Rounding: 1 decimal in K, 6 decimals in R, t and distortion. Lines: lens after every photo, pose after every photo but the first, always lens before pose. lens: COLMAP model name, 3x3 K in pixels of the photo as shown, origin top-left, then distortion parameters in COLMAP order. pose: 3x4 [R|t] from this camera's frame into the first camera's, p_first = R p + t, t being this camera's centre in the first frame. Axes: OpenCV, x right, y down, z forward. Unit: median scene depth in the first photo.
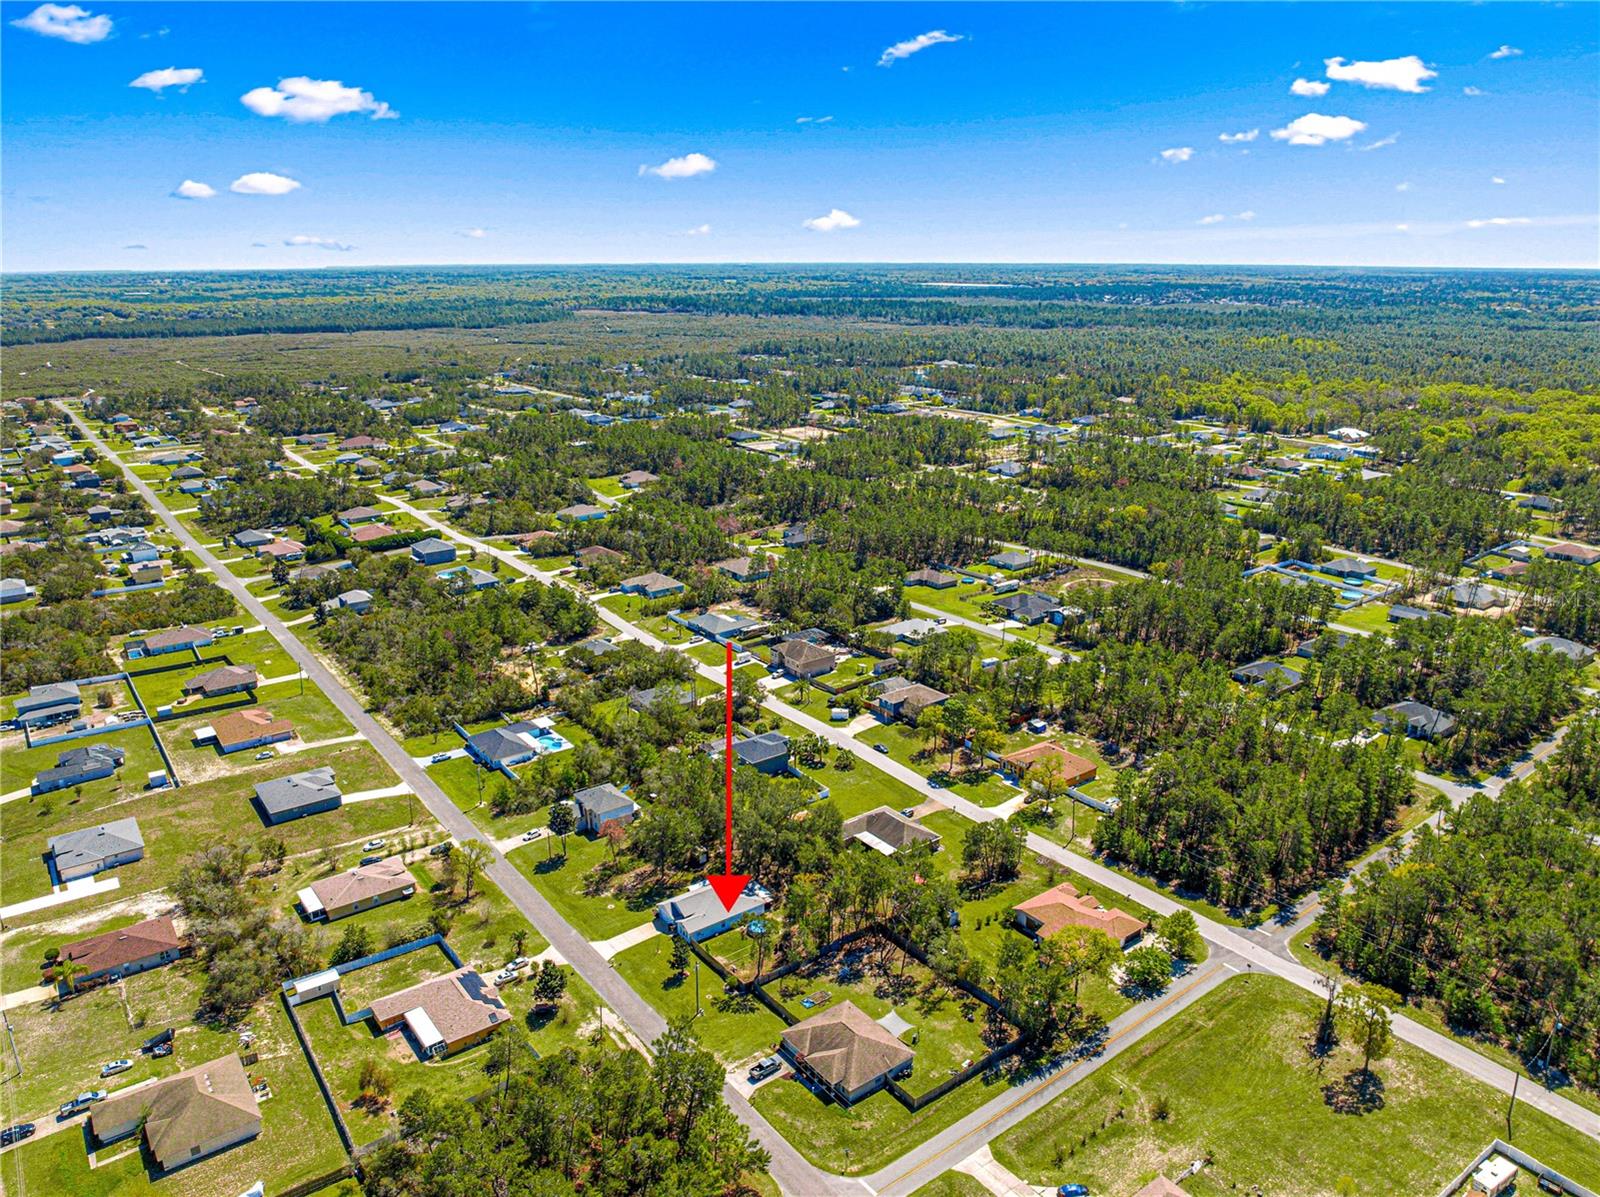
lens RADIAL K [[1114.4, 0, 806.8], [0, 1114.4, 628.1], [0, 0, 1]] dist [-0.032248, -0.008681]
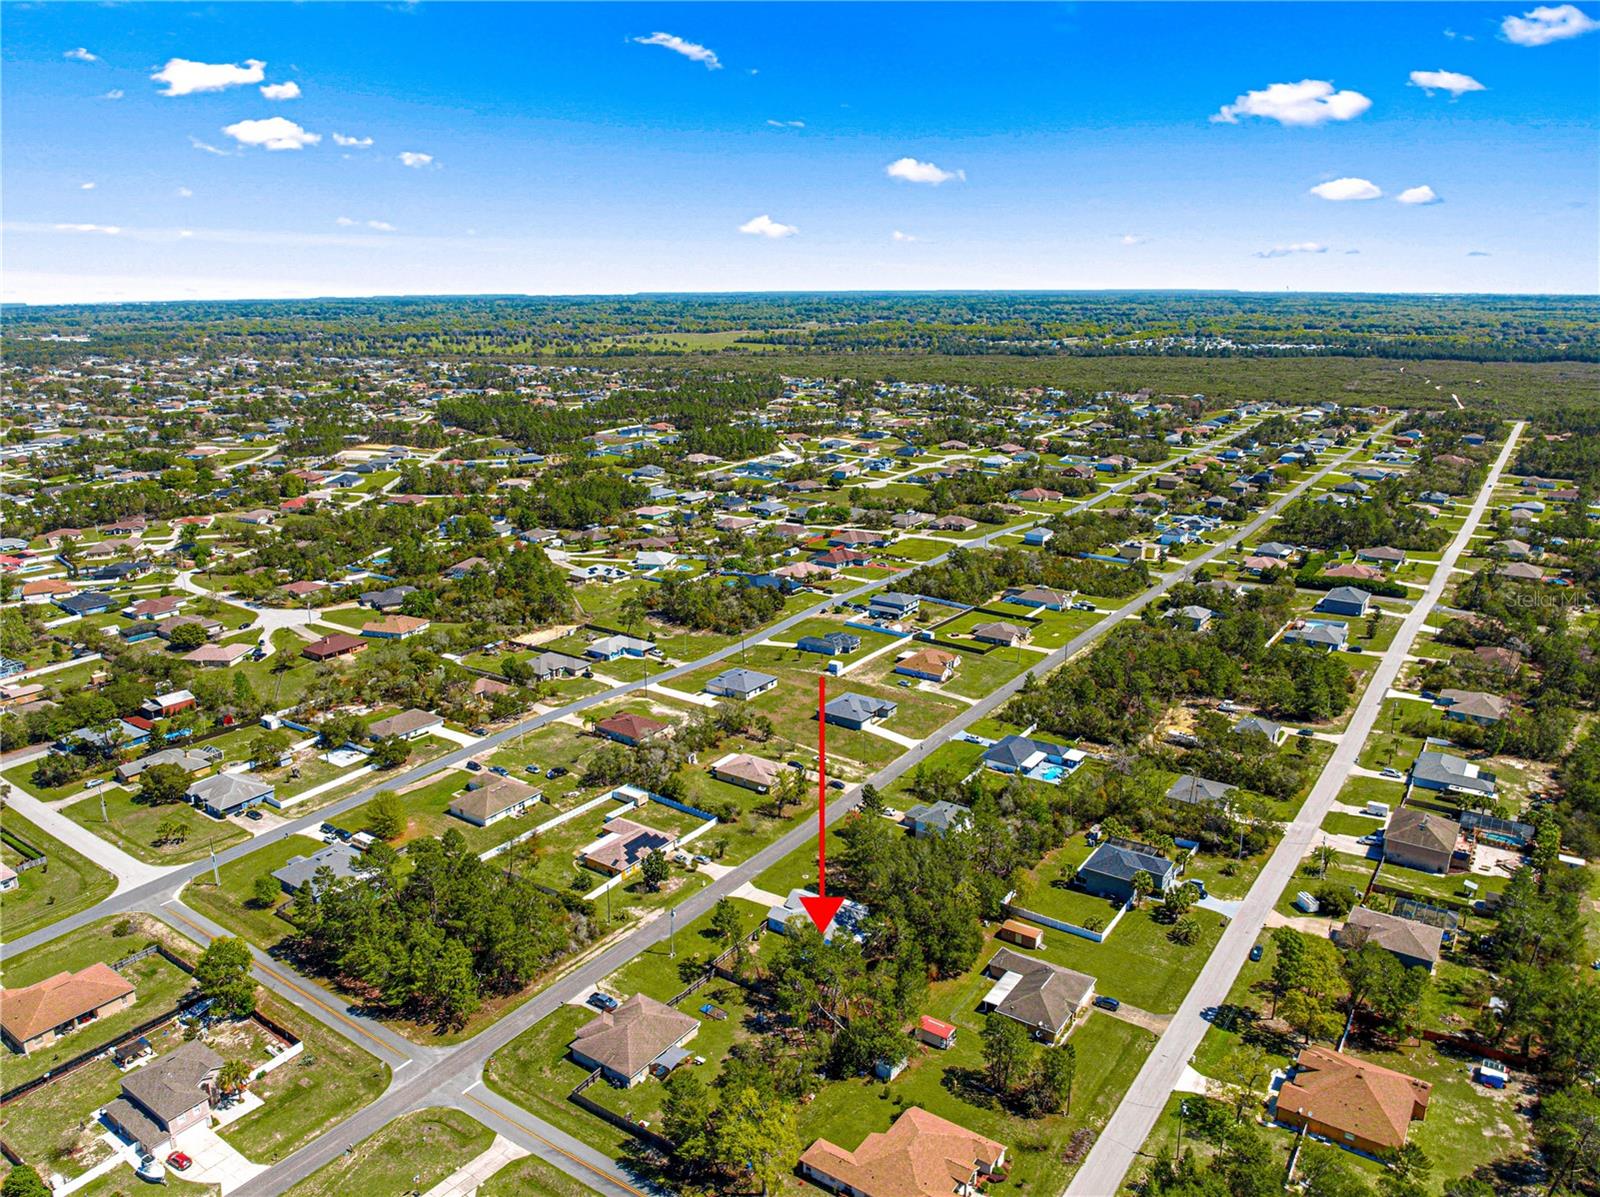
lens RADIAL K [[1114.4, 0, 806.8], [0, 1114.4, 628.1], [0, 0, 1]] dist [-0.032248, -0.008681]
pose [[0.311866, 0.280095, -0.907902, 0.558153], [-0.295672, 0.936723, 0.187423, -0.136238], [0.902949, 0.209990, 0.374949, 0.405419]]
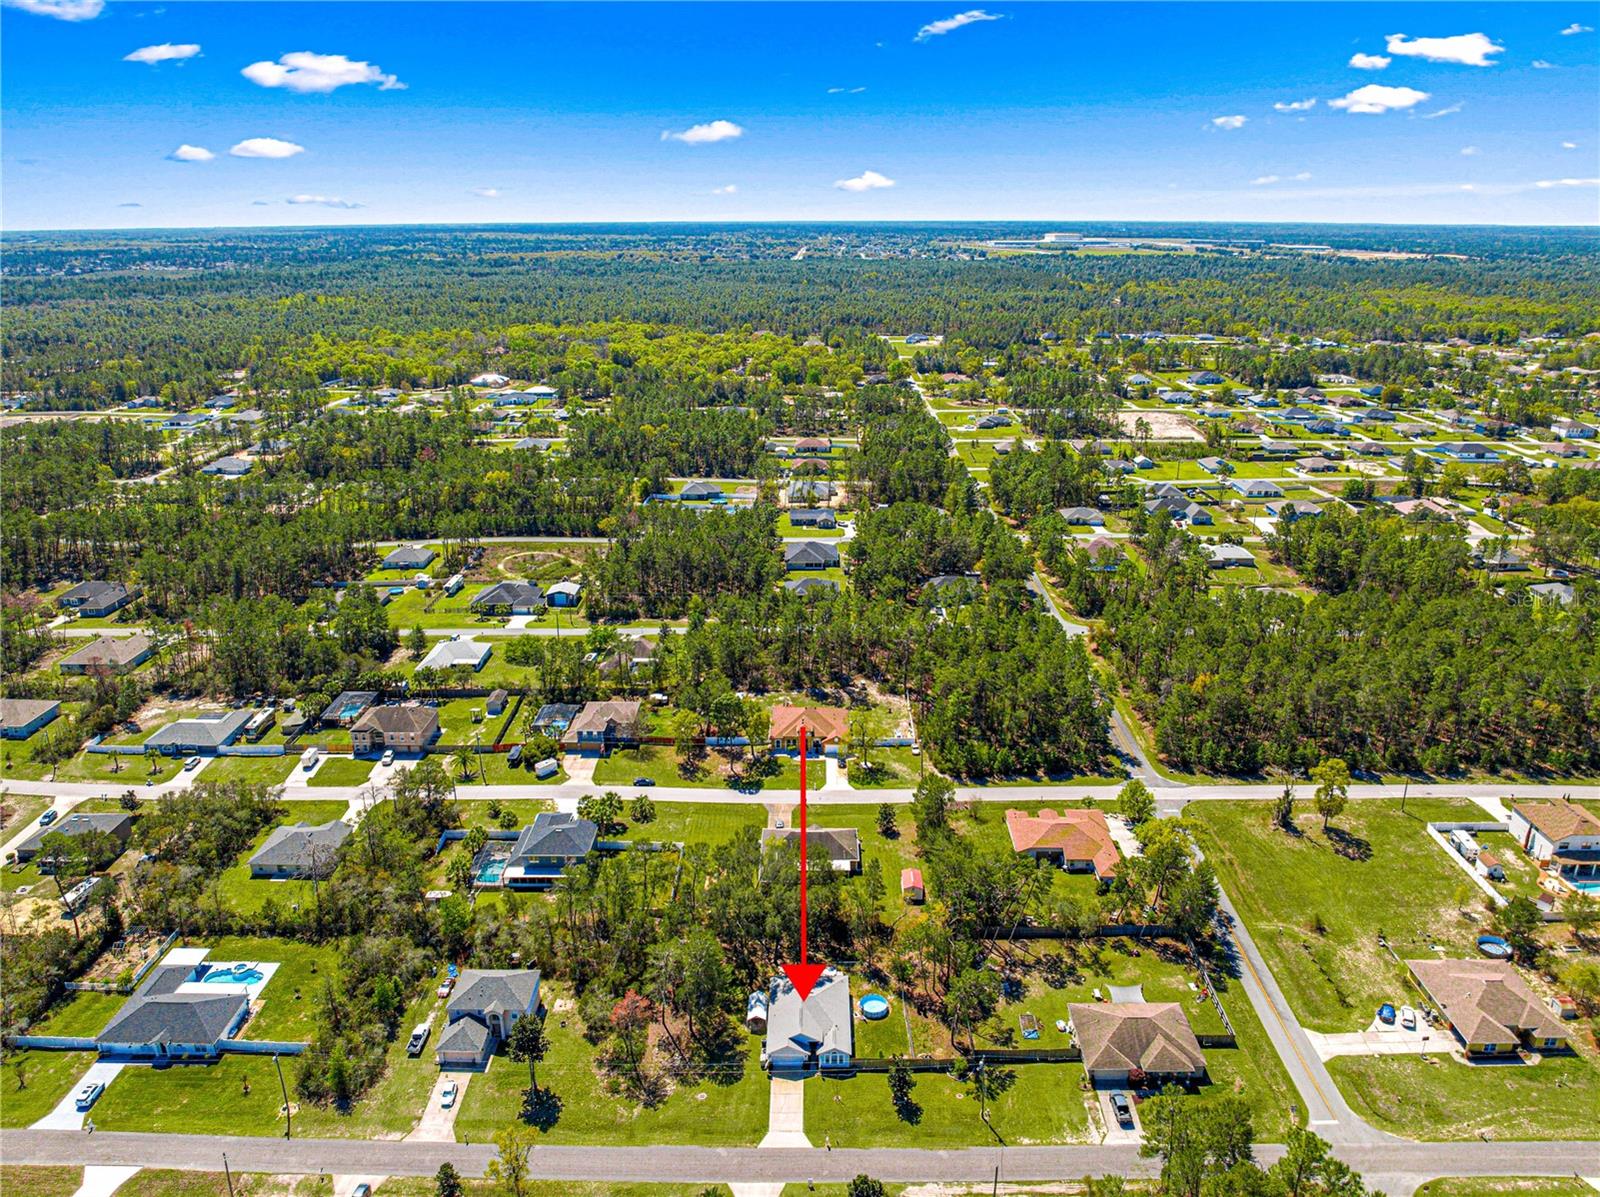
lens RADIAL K [[1114.4, 0, 806.8], [0, 1114.4, 628.1], [0, 0, 1]] dist [-0.032248, -0.008681]
pose [[0.612601, -0.275805, 0.740710, -0.431289], [0.251482, 0.956456, 0.148151, -0.092203], [-0.749317, 0.095518, 0.655286, 0.343209]]
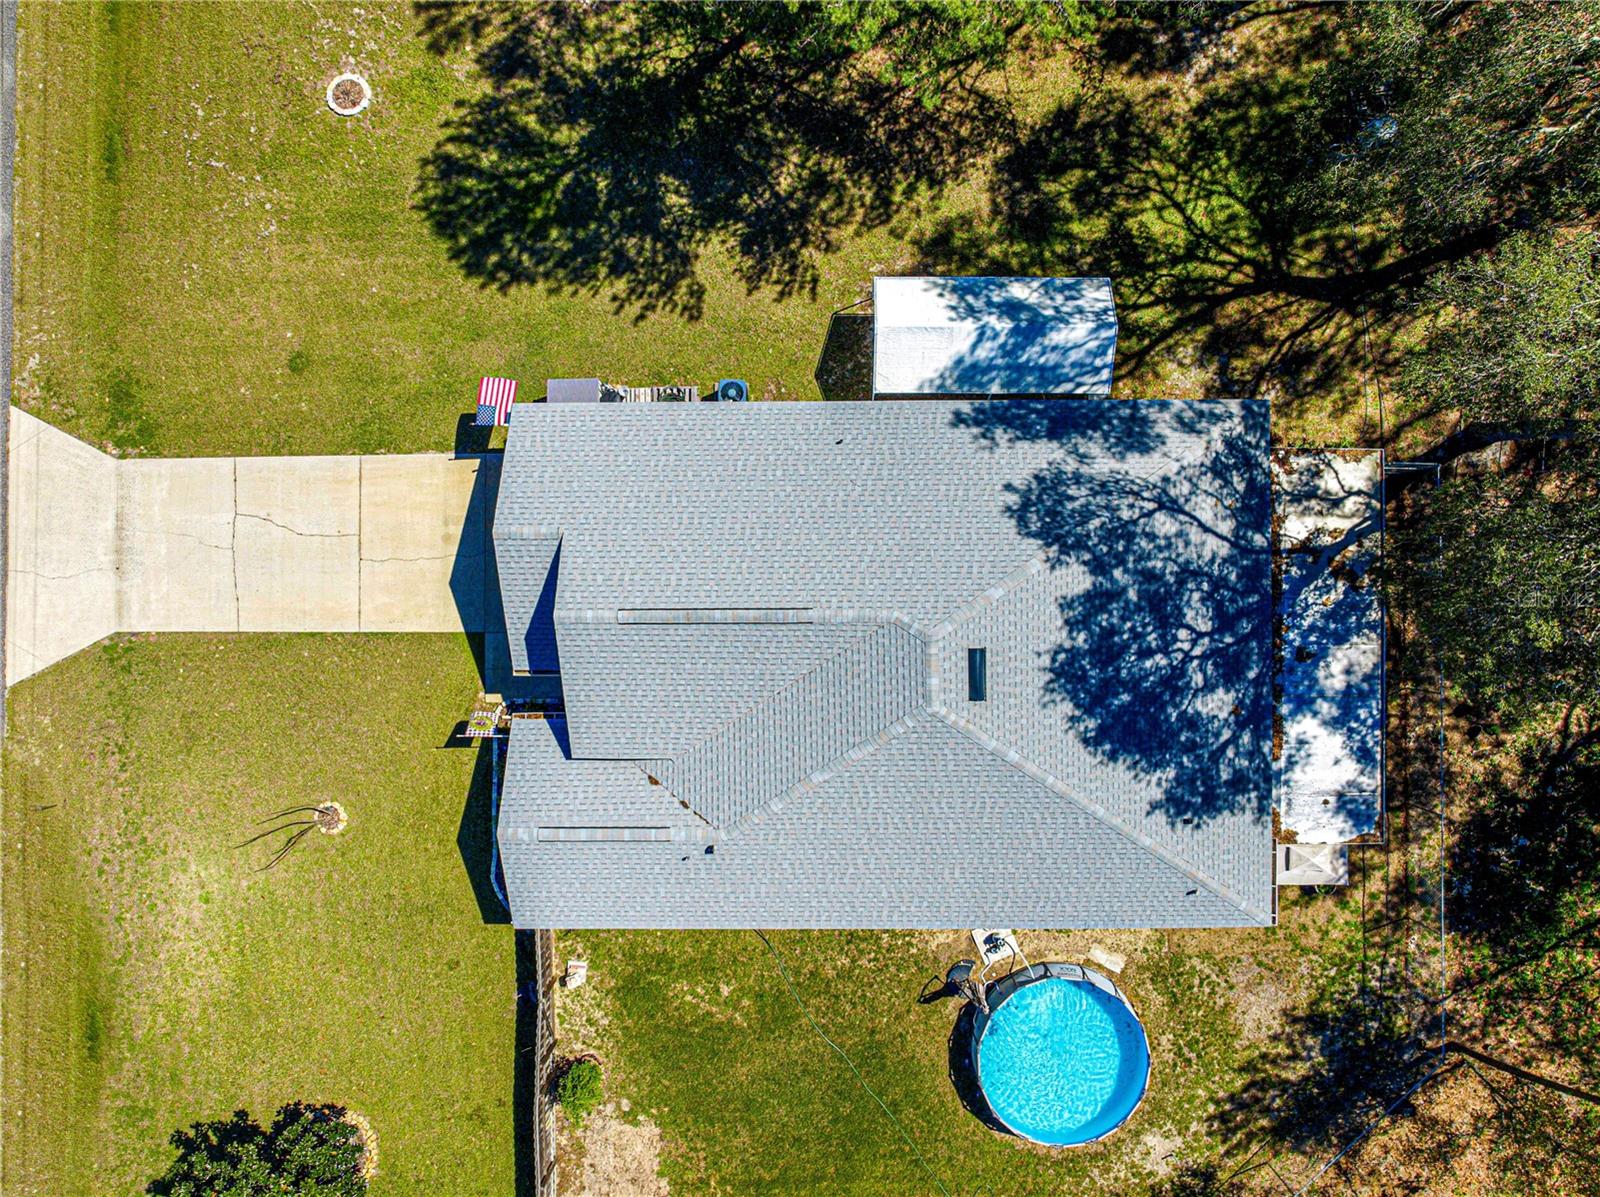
lens RADIAL K [[1131.6, 0, 800.0], [0, 1131.6, 598.5], [0, 0, 1]] dist [-0.040146, -0.000055]
pose [[0.801616, 0.597826, 0.003986, -0.072429], [-0.173792, 0.226644, 0.958347, 0.095930], [0.572021, -0.768919, 0.285579, 0.708702]]
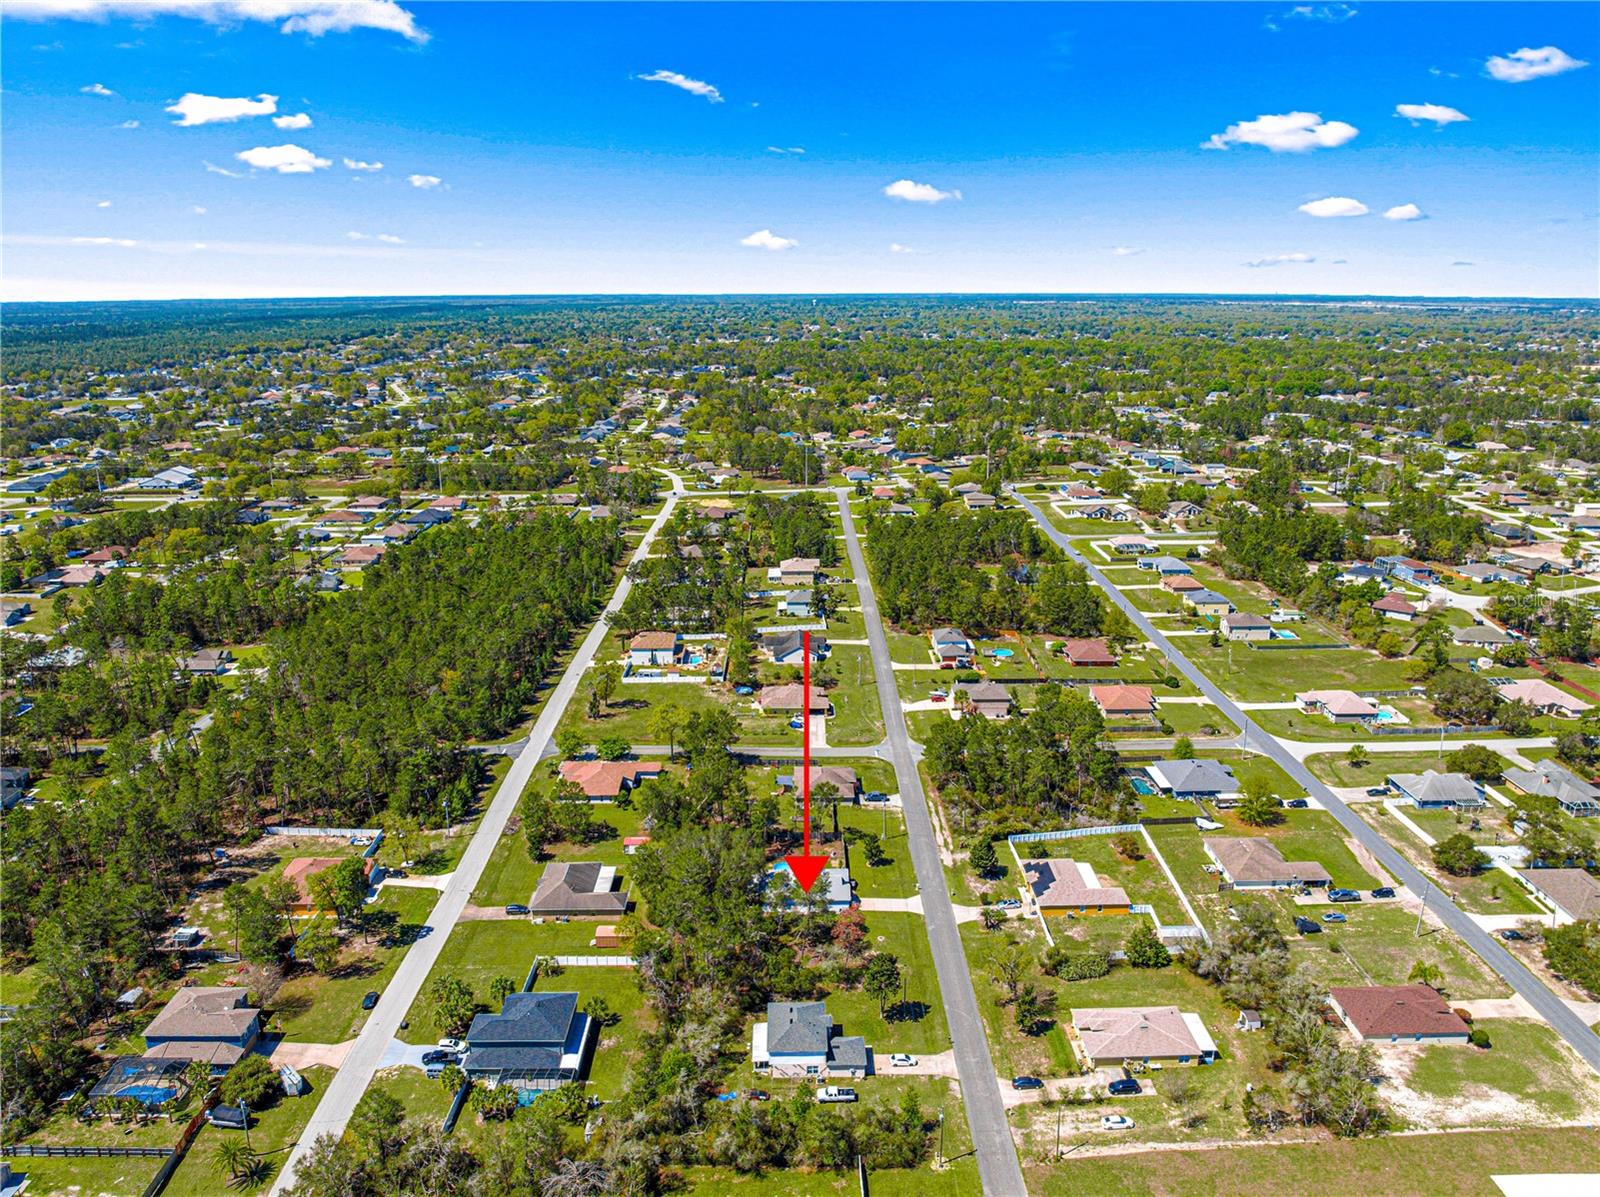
lens RADIAL K [[1131.6, 0, 800.0], [0, 1131.6, 598.5], [0, 0, 1]] dist [-0.040146, -0.000055]
pose [[-0.802546, -0.153653, 0.576464, -0.472317], [0.194959, 0.845667, 0.496828, -0.364511], [-0.563835, 0.511114, -0.648731, 1.134248]]
